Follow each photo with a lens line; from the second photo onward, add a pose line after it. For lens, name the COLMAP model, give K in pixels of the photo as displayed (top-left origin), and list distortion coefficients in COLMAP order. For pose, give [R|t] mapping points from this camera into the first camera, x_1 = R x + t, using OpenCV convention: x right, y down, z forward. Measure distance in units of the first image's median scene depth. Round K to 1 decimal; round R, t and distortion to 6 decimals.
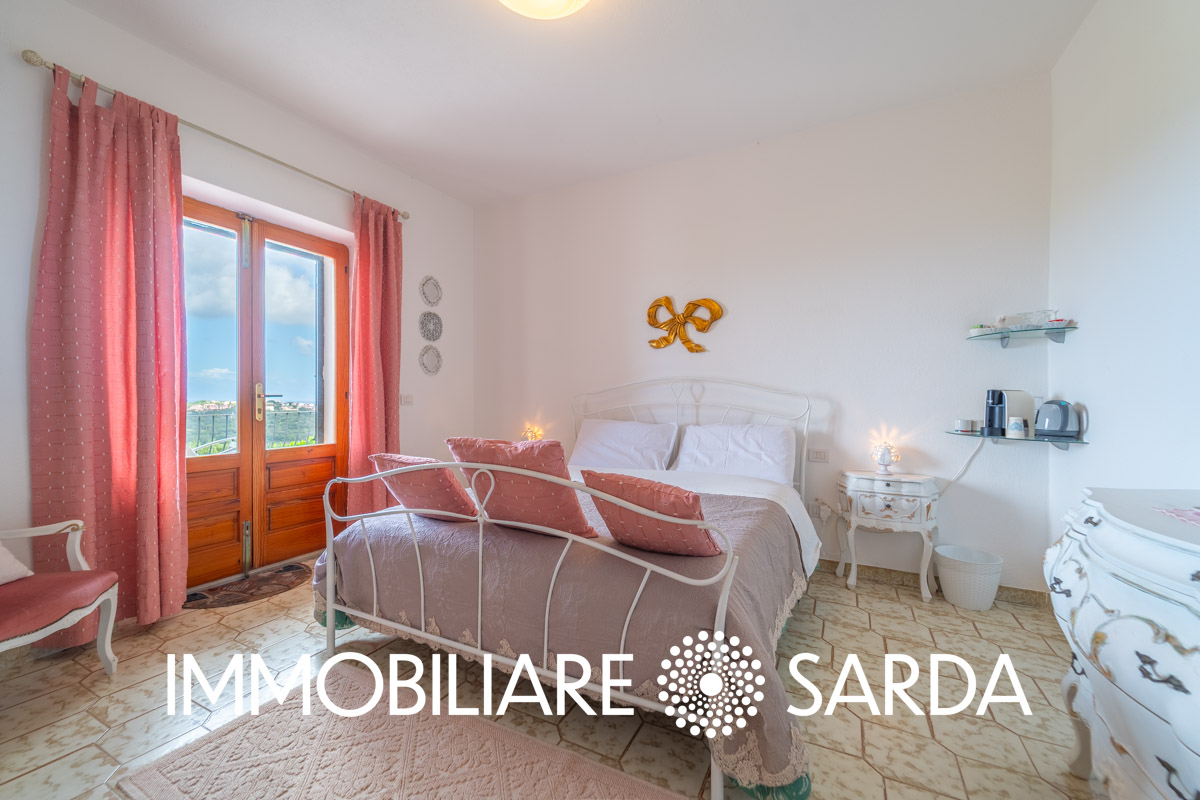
lens RADIAL K [[474.4, 0, 600.0], [0, 474.4, 400.0], [0, 0, 1]] dist [0.000656, -0.000109]
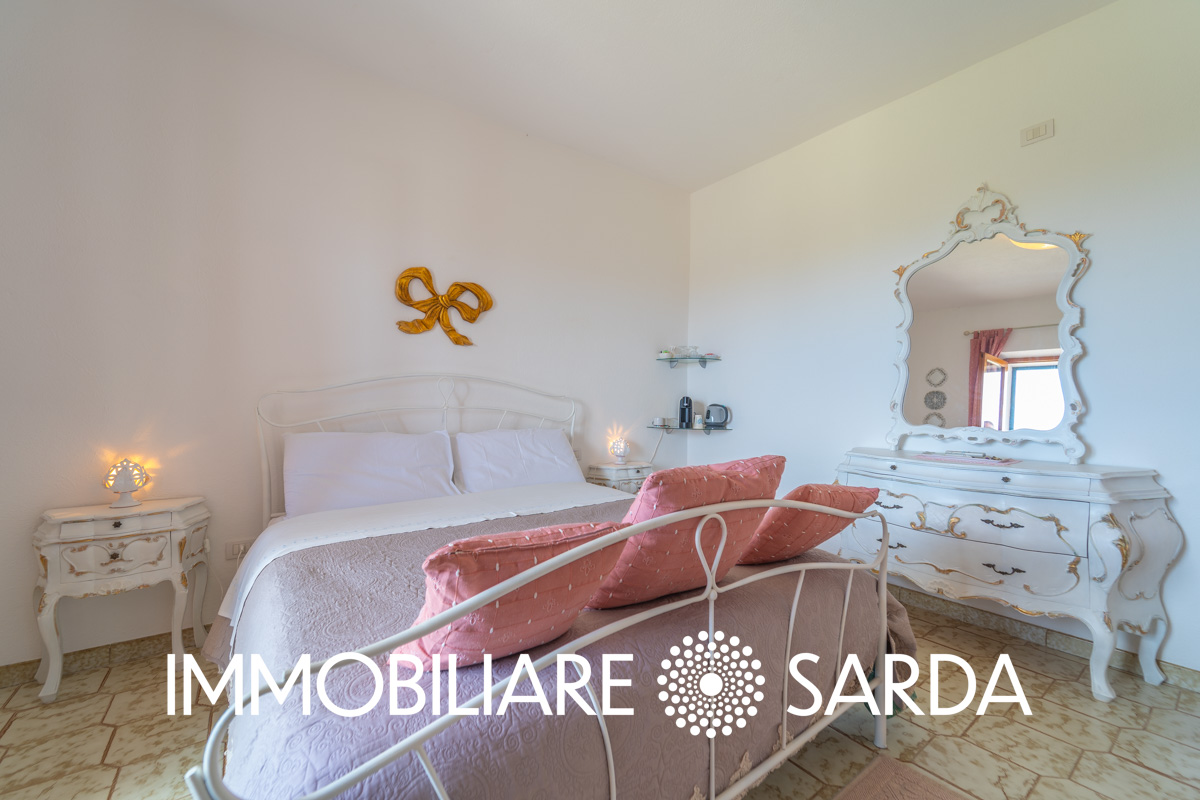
lens RADIAL K [[474.4, 0, 600.0], [0, 474.4, 400.0], [0, 0, 1]] dist [0.000656, -0.000109]
pose [[0.454211, 0.007801, 0.890860, -0.433827], [-0.005678, 0.999967, -0.005861, -0.001083], [-0.890876, -0.002396, 0.454240, 0.415263]]
